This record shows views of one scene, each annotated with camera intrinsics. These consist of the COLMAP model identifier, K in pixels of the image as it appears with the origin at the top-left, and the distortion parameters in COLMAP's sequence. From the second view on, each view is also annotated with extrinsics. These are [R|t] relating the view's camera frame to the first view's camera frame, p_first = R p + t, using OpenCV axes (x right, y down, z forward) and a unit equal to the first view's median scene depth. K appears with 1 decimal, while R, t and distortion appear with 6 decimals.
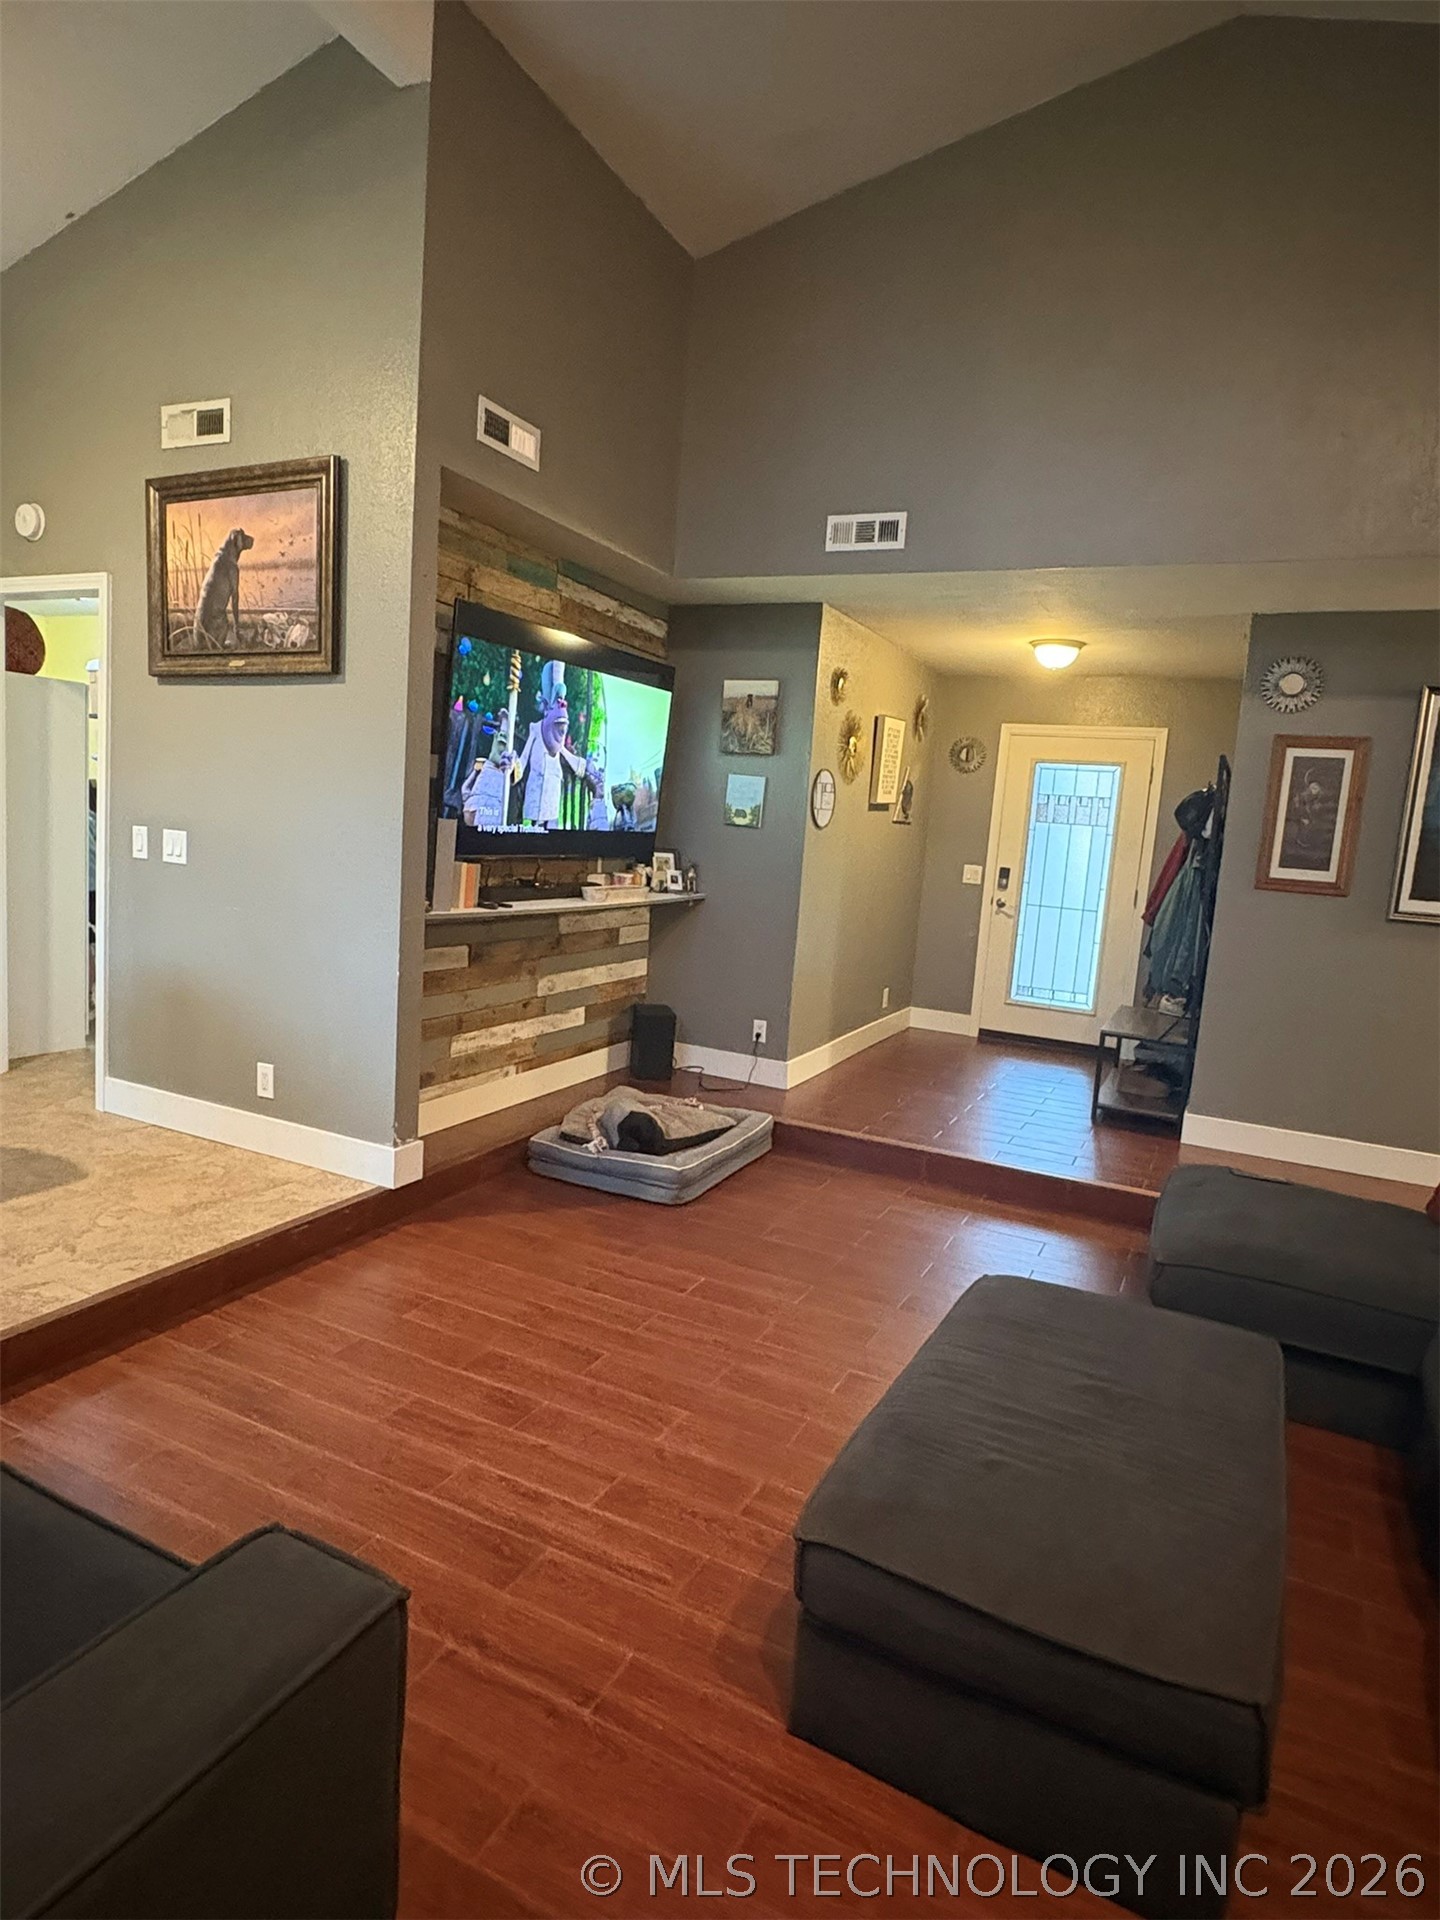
lens RADIAL K [[1074.1, 0, 719.7], [0, 1074.1, 961.7], [0, 0, 1]] dist [-0.004331, 0.004927]
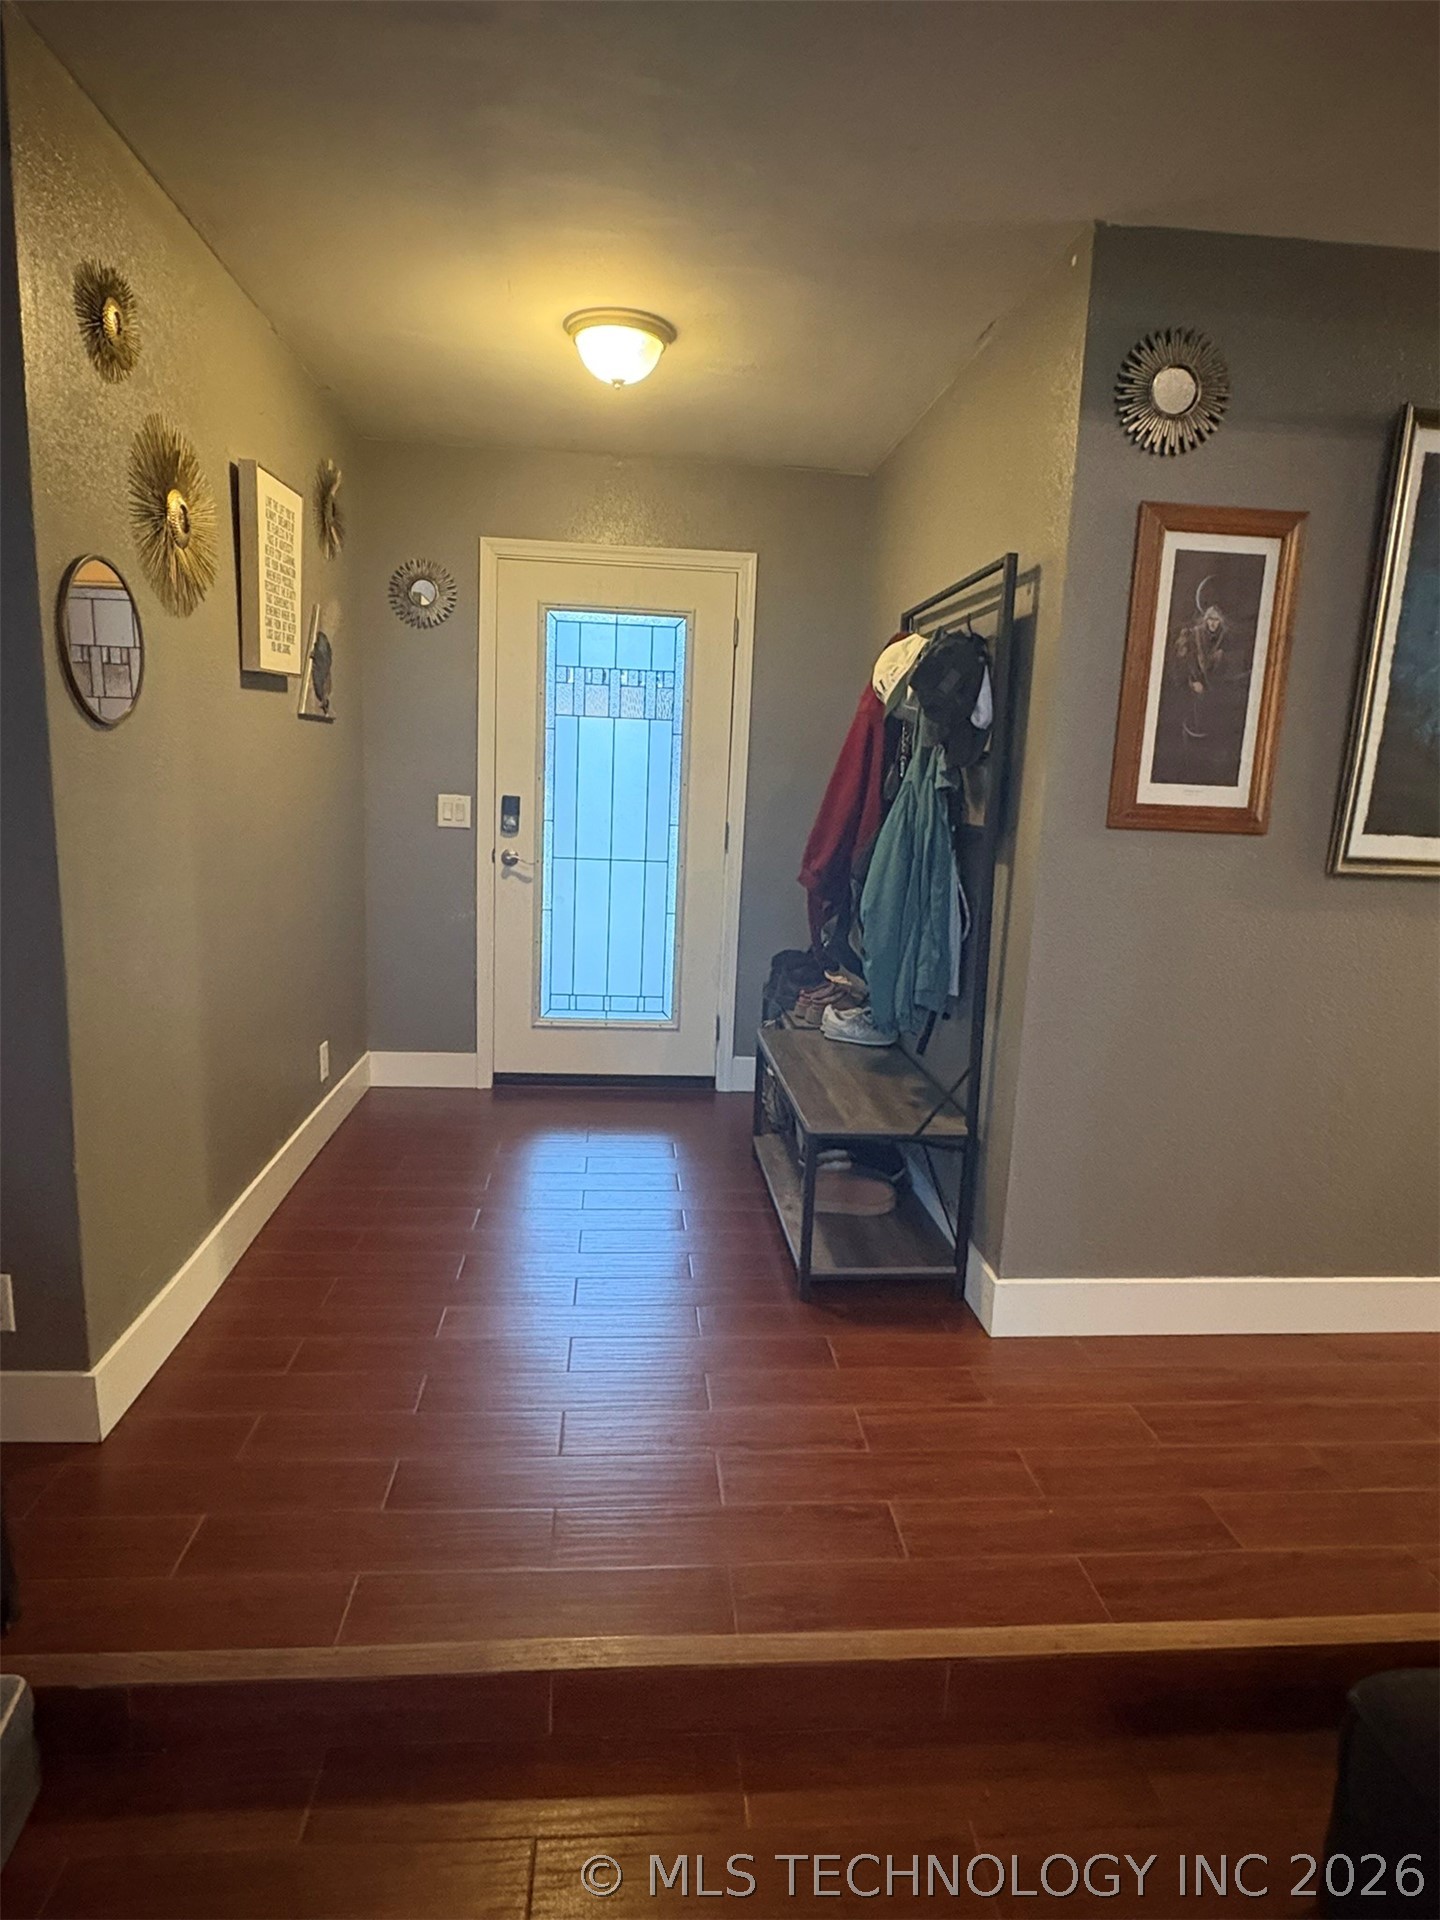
lens RADIAL K [[1074.1, 0, 718.8], [0, 1074.1, 959.4], [0, 0, 1]] dist [-0.004331, 0.004927]
pose [[0.855210, -0.125667, 0.502815, 0.074053], [0.087111, 0.991210, 0.099568, -0.059363], [-0.510908, -0.041351, 0.858640, 0.542758]]
